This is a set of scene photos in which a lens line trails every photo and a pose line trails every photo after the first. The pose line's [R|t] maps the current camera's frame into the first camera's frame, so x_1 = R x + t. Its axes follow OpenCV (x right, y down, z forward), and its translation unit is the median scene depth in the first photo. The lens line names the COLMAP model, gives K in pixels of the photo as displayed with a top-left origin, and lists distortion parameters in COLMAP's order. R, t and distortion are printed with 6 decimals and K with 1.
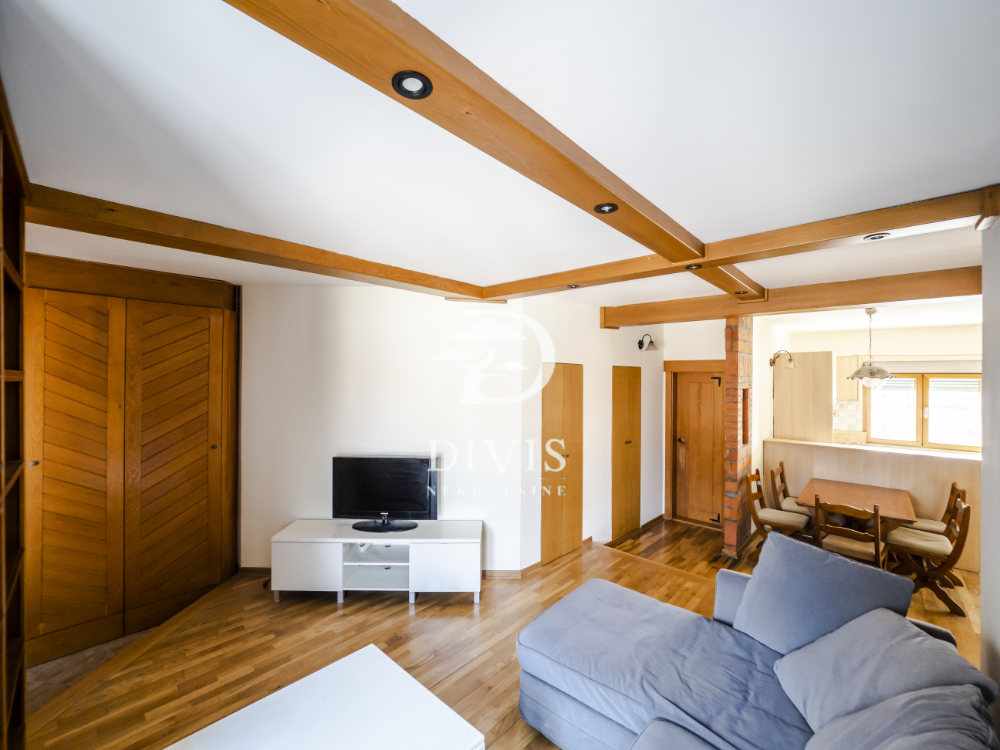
lens RADIAL K [[425.8, 0, 490.6], [0, 425.8, 378.5], [0, 0, 1]] dist [-0.004834, -0.000843]
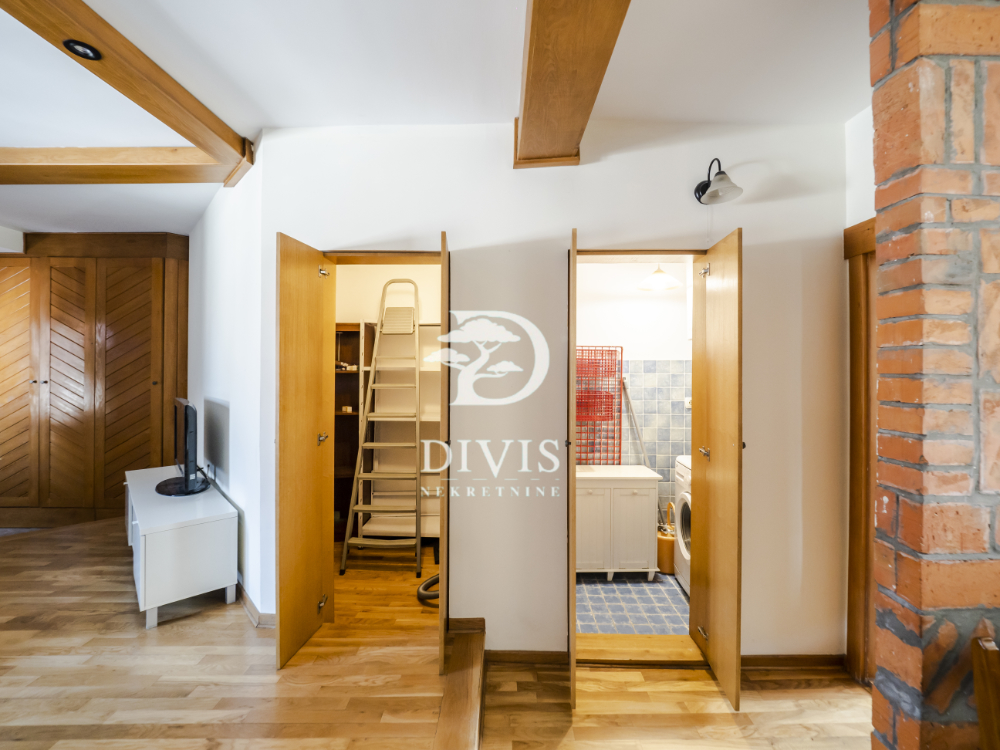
lens RADIAL K [[425.8, 0, 507.0], [0, 425.8, 368.7], [0, 0, 1]] dist [-0.004834, -0.000843]
pose [[0.685423, -0.002289, -0.728141, 0.586943], [0.003426, 0.999994, 0.000081, 0.095640], [0.728137, -0.002550, 0.685427, 0.689045]]
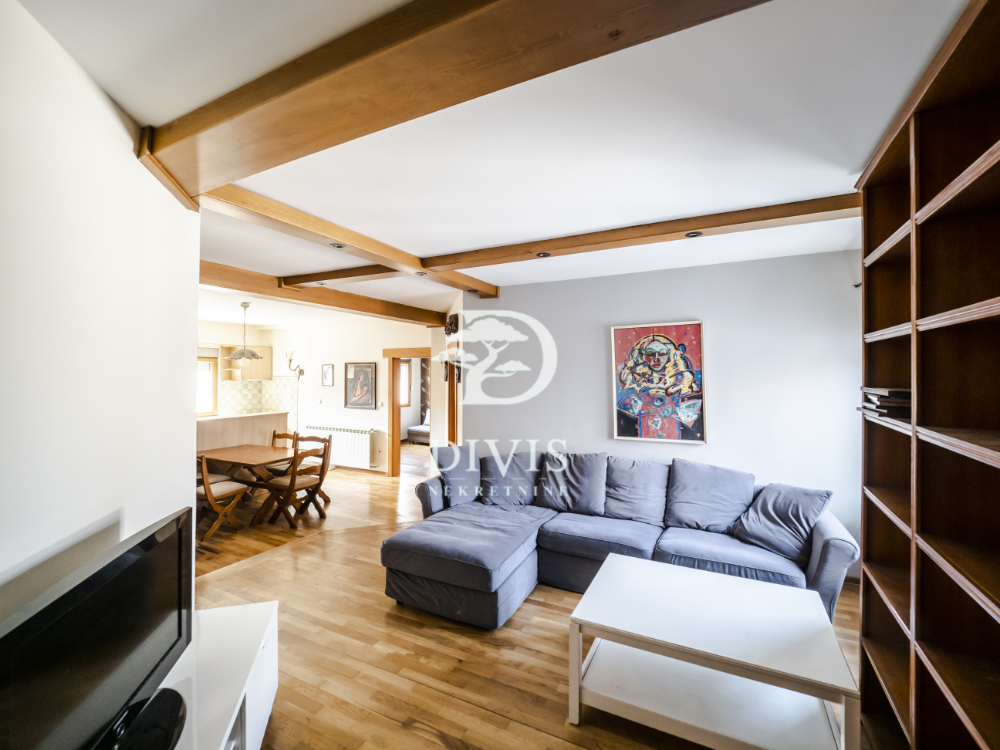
lens RADIAL K [[425.8, 0, 493.5], [0, 425.8, 367.2], [0, 0, 1]] dist [-0.004834, -0.000843]
pose [[-0.275220, 0.006970, 0.961356, -0.500481], [-0.005866, 0.999943, -0.008929, 0.031841], [-0.961363, -0.008097, -0.275164, 0.623714]]
